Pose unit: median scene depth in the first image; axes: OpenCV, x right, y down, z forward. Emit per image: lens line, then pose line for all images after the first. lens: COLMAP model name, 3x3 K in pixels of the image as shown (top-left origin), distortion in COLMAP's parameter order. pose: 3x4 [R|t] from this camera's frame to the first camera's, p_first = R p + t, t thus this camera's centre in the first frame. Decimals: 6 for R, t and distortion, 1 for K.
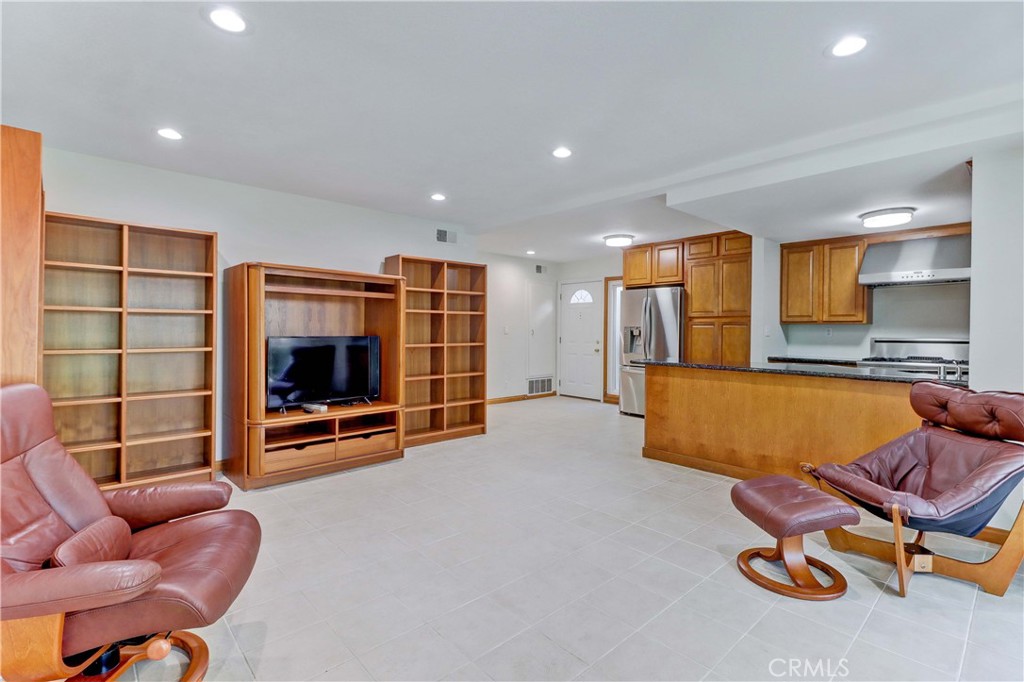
lens RADIAL K [[469.6, 0, 513.2], [0, 469.6, 336.6], [0, 0, 1]] dist [0.002124, -0.000138]
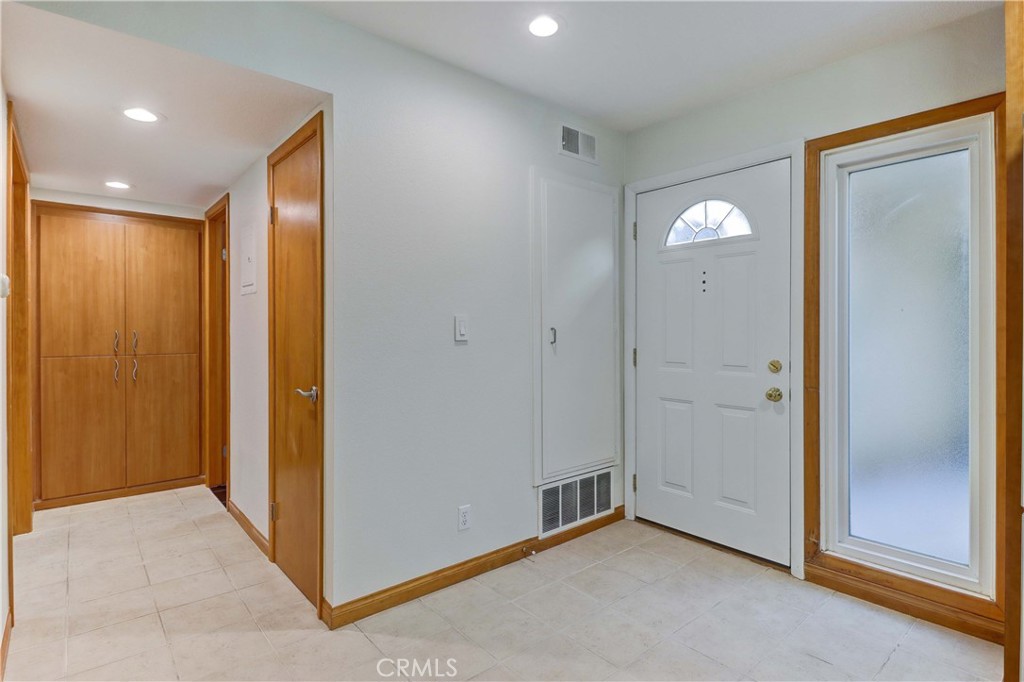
lens RADIAL K [[515.2, 0, 509.1], [0, 515.2, 335.4], [0, 0, 1]] dist [-0.000186, 0.000021]
pose [[0.999358, -0.008201, -0.034884, 0.023432], [0.007968, 0.999945, -0.006823, -0.006803], [0.034938, 0.006541, 0.999368, 0.648445]]
